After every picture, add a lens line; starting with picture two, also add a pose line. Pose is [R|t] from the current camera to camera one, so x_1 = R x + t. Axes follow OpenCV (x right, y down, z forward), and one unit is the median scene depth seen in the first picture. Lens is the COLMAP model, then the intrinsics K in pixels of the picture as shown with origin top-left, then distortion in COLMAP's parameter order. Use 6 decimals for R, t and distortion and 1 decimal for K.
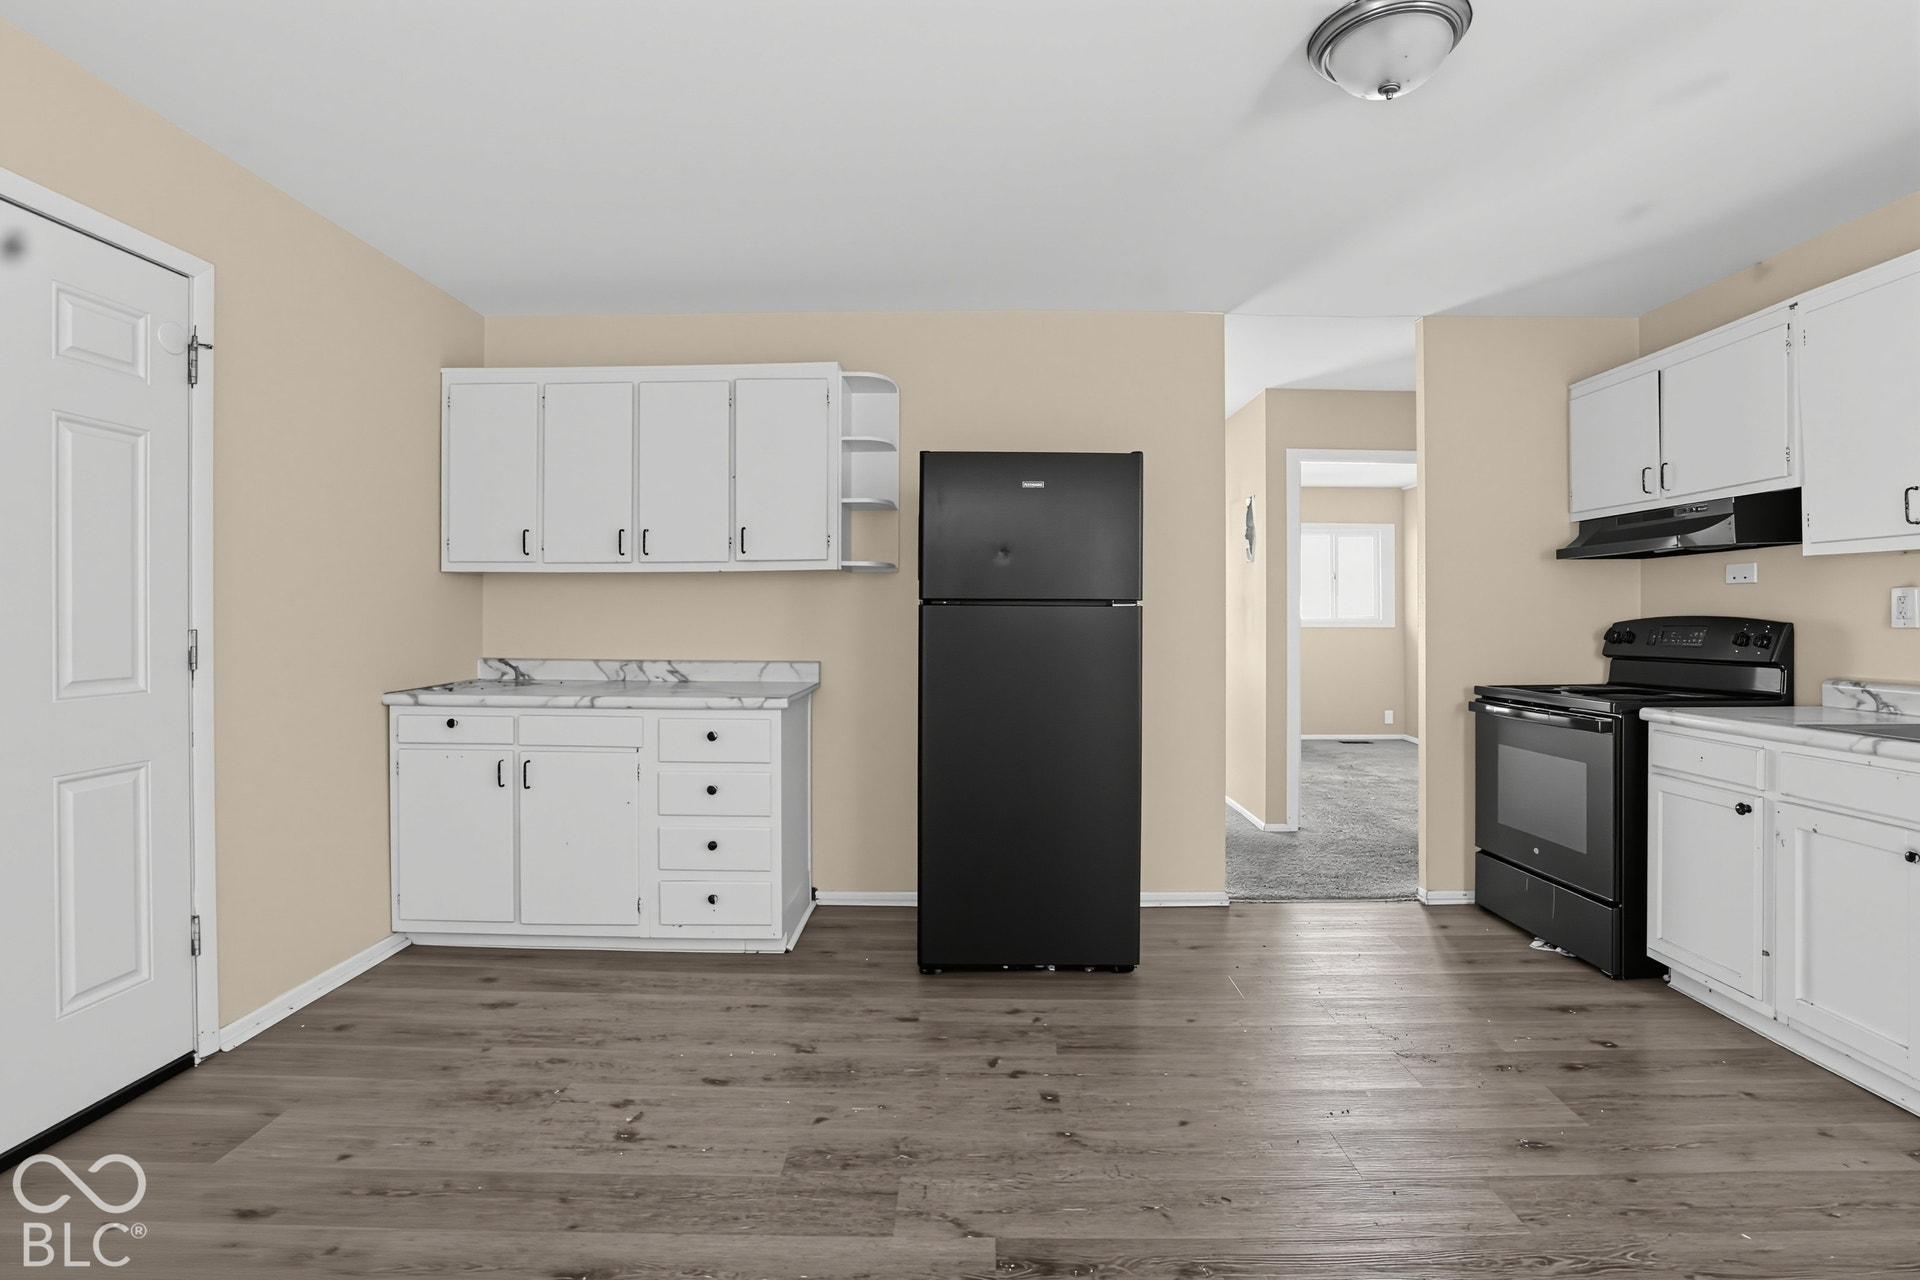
lens RADIAL K [[913.3, 0, 972.5], [0, 913.3, 613.8], [0, 0, 1]] dist [-0.022288, 0.000852]
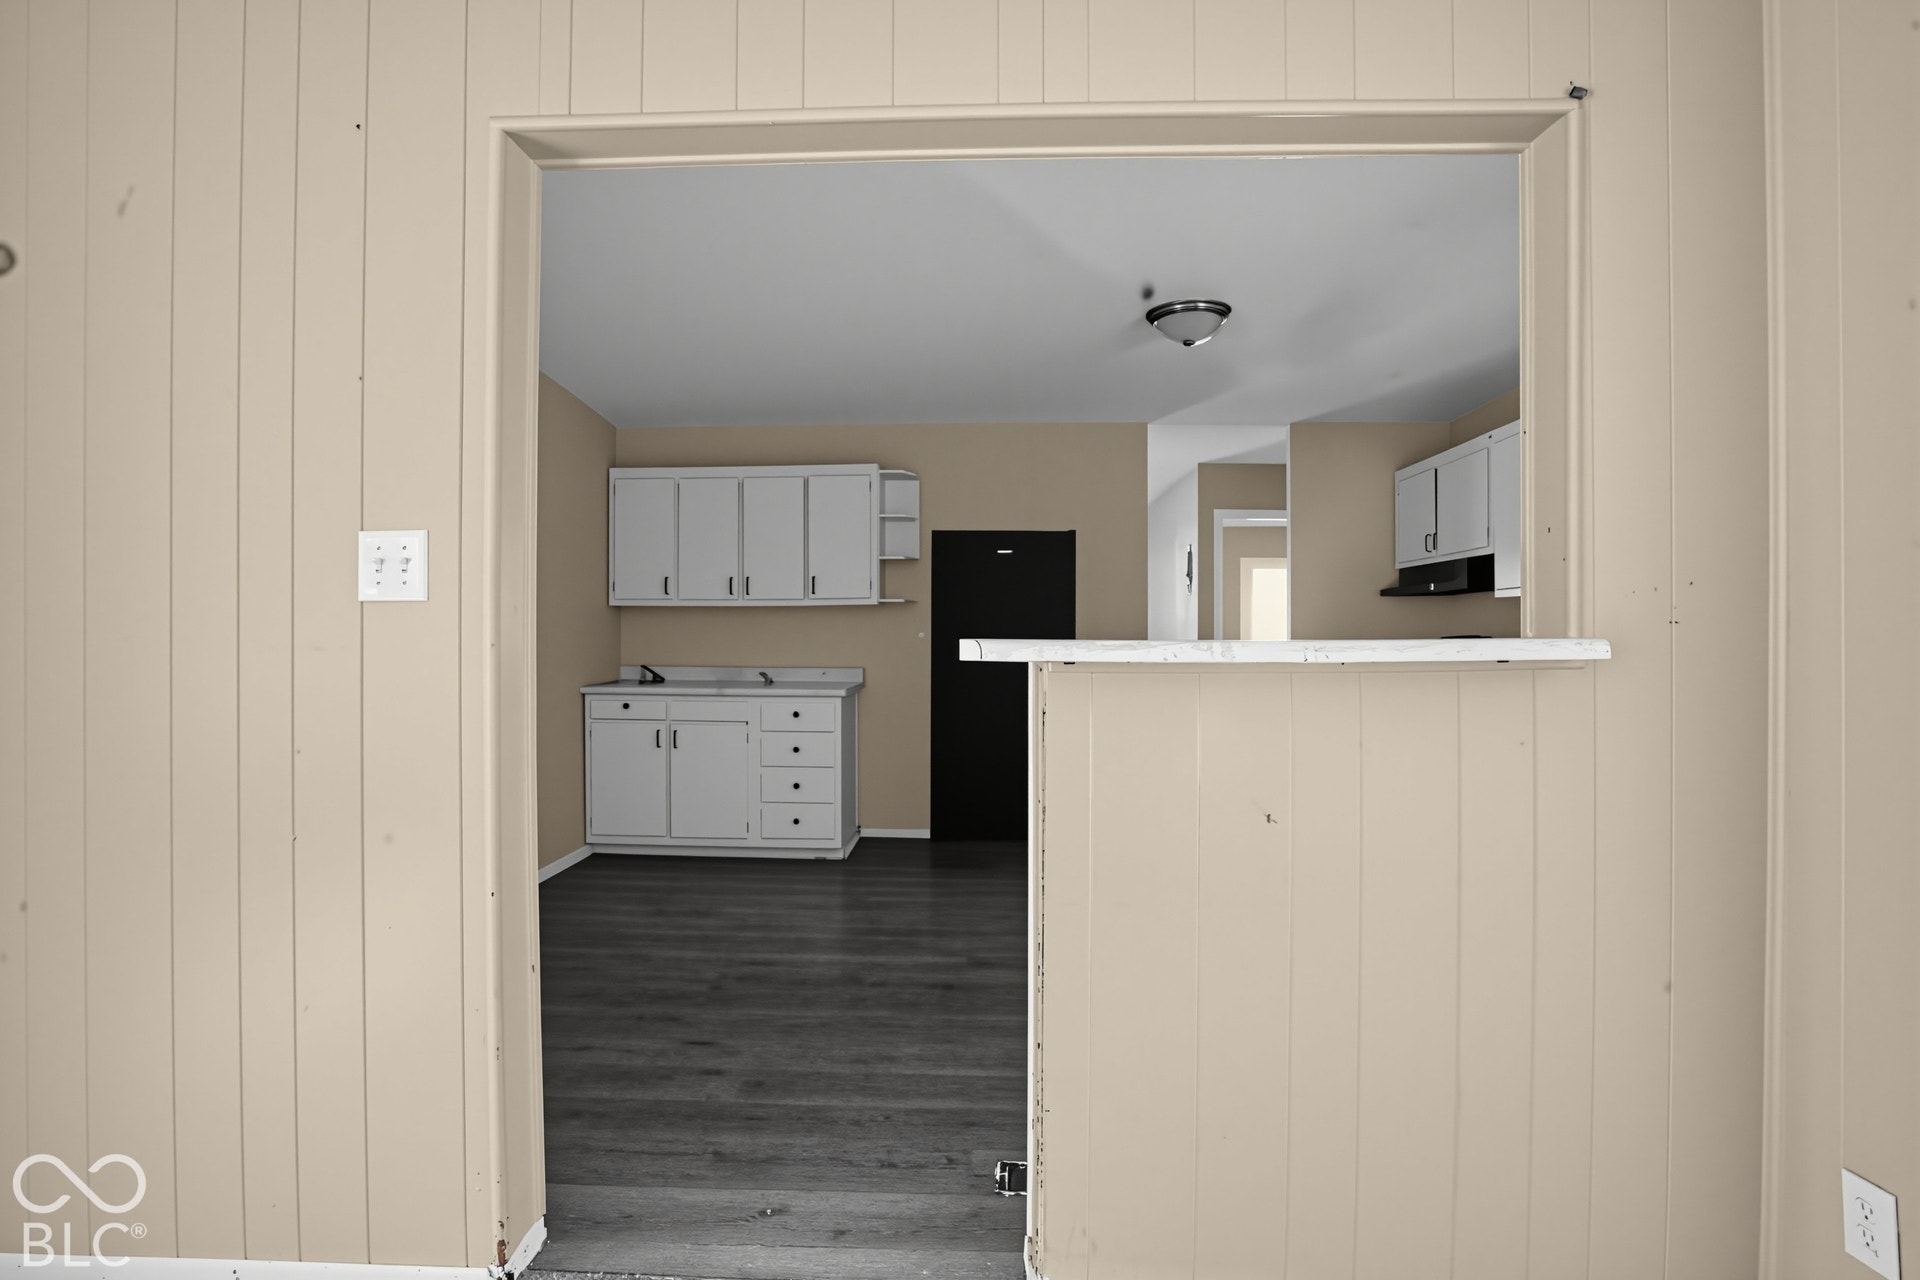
lens RADIAL K [[913.3, 0, 955.3], [0, 913.3, 632.8], [0, 0, 1]] dist [-0.022288, 0.000852]
pose [[0.999061, 0.000564, -0.043314, 0.044403], [-0.000514, 0.999999, 0.001169, -0.004493], [0.043314, -0.001146, 0.999061, -0.487934]]
